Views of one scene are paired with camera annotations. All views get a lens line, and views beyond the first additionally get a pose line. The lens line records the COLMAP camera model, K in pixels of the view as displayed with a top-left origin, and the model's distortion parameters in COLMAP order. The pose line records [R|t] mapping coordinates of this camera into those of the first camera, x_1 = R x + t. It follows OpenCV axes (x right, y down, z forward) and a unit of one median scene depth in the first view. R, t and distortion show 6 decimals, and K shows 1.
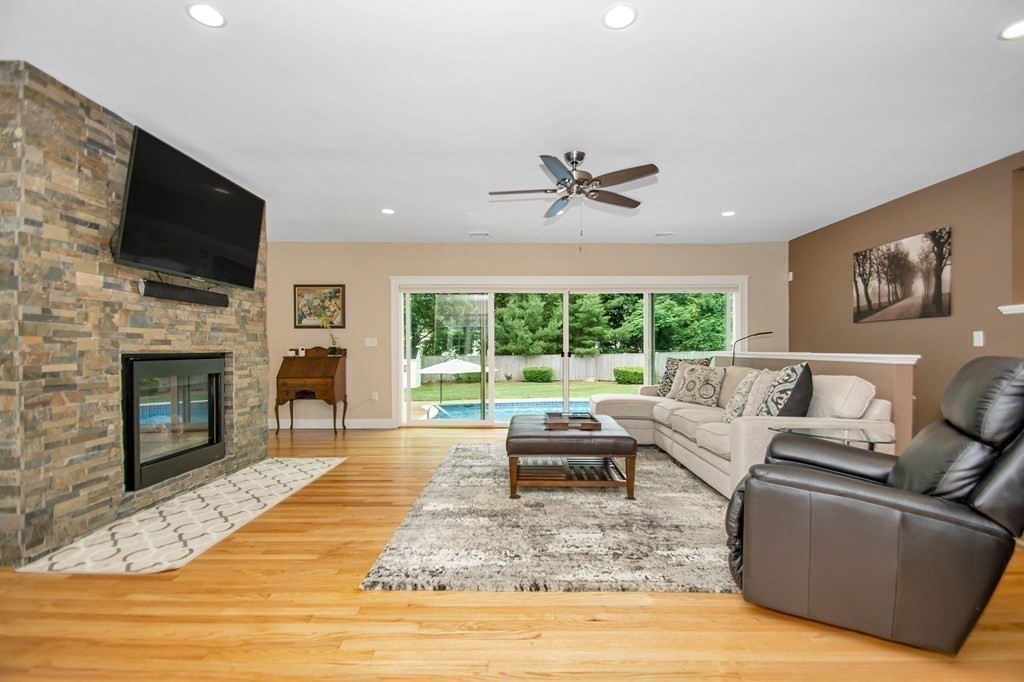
lens RADIAL K [[469.6, 0, 509.2], [0, 469.6, 348.5], [0, 0, 1]] dist [-0.000926, -0.000752]
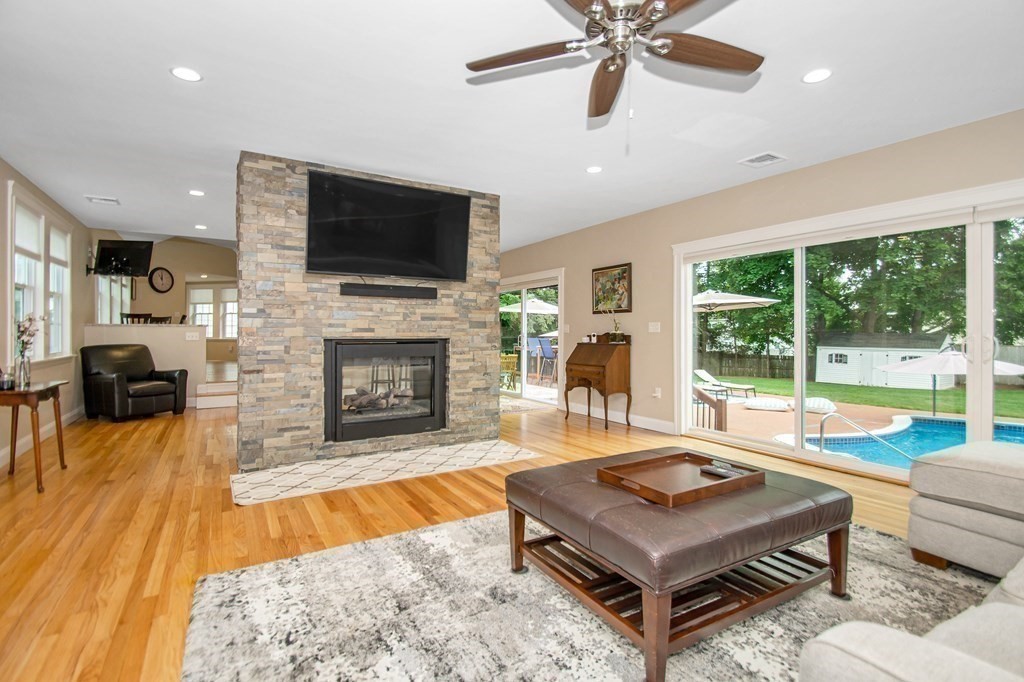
lens RADIAL K [[470.8, 0, 513.7], [0, 470.8, 335.0], [0, 0, 1]] dist [0.018912, -0.019982]
pose [[0.530259, 0.005486, -0.847818, 0.481009], [-0.001837, 0.999984, 0.005322, -0.006639], [0.847833, -0.001265, 0.530261, 0.567836]]
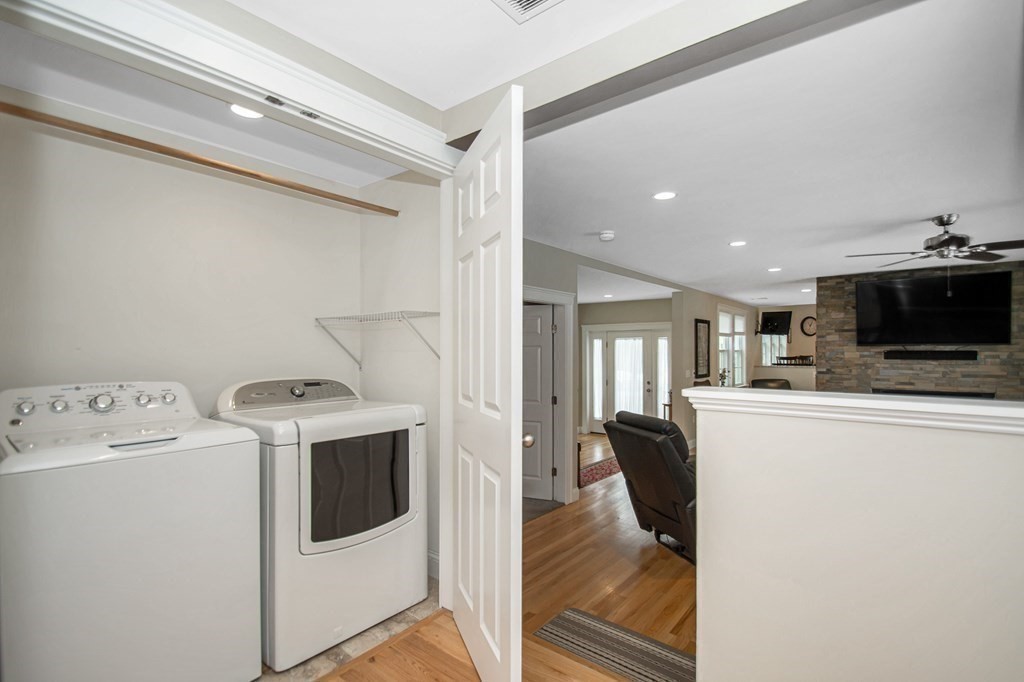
lens RADIAL K [[478.3, 0, 523.1], [0, 478.3, 351.3], [0, 0, 1]] dist [0.016575, -0.021543]
pose [[-0.610679, -0.002692, -0.791873, 1.341290], [-0.000523, 0.999995, -0.002995, -0.110707], [0.791878, -0.001415, -0.610678, 0.822184]]
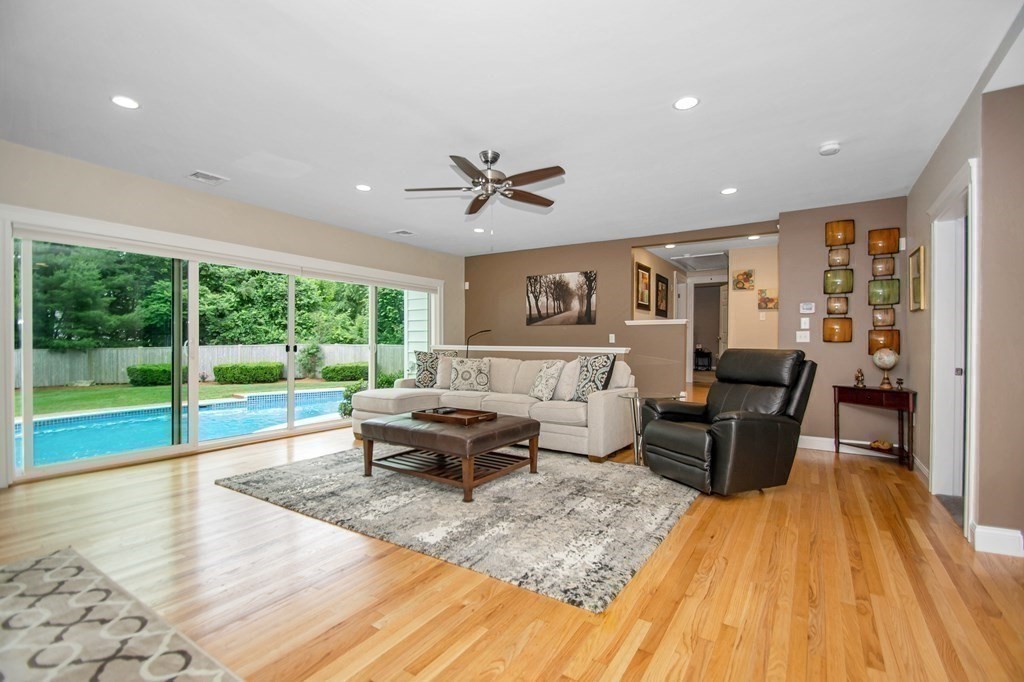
lens RADIAL K [[463.0, 0, 524.8], [0, 463.0, 348.9], [0, 0, 1]] dist [-0.002787, -0.001236]
pose [[0.522994, -0.005987, 0.852315, -0.625805], [-0.007301, 0.999907, 0.011504, 0.000405], [-0.852305, -0.012239, 0.522902, 0.366046]]
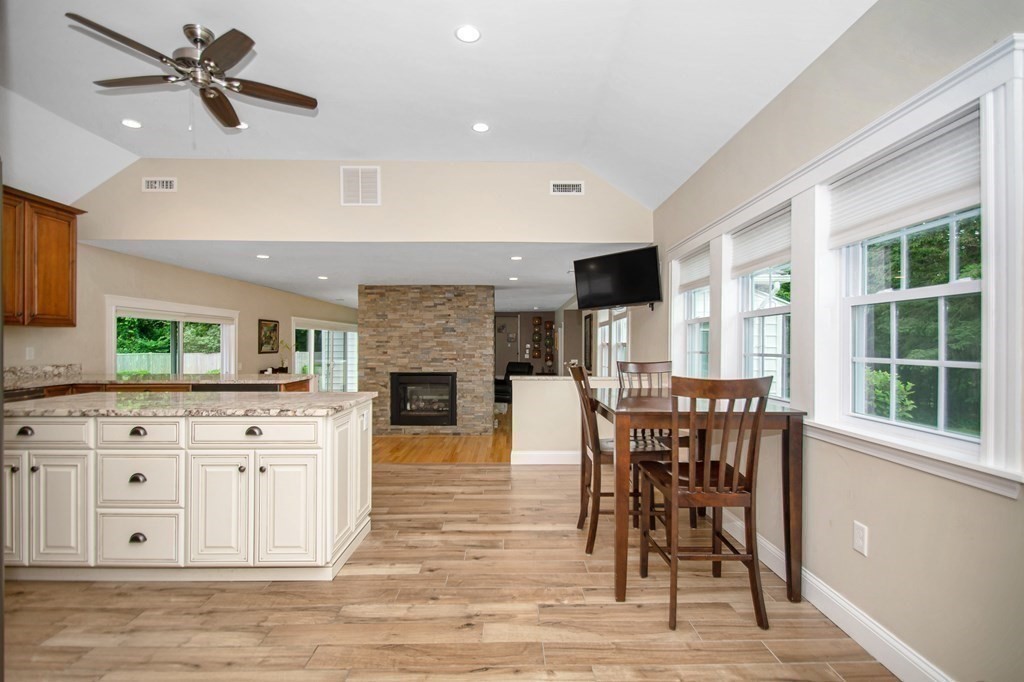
lens RADIAL K [[470.8, 0, 513.7], [0, 470.8, 335.0], [0, 0, 1]] dist [0.018912, -0.019982]
pose [[-0.016452, 0.020191, 0.999661, -2.930801], [-0.004044, 0.999787, -0.020260, -0.118342], [-0.999856, -0.004376, -0.016367, 0.549374]]
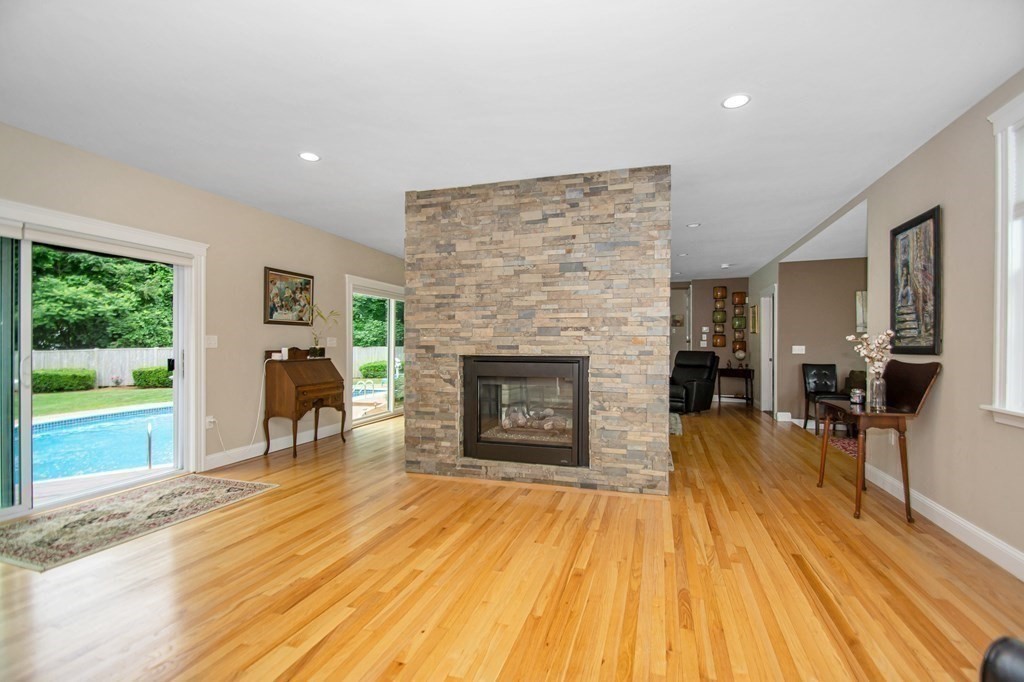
lens RADIAL K [[449.3, 0, 532.5], [0, 449.3, 345.0], [0, 0, 1]] dist [0.032342, -0.016956]
pose [[0.264995, 0.000190, 0.964250, -1.771243], [-0.005130, 0.999986, 0.001212, -0.017764], [-0.964236, -0.005268, 0.264992, 0.631089]]
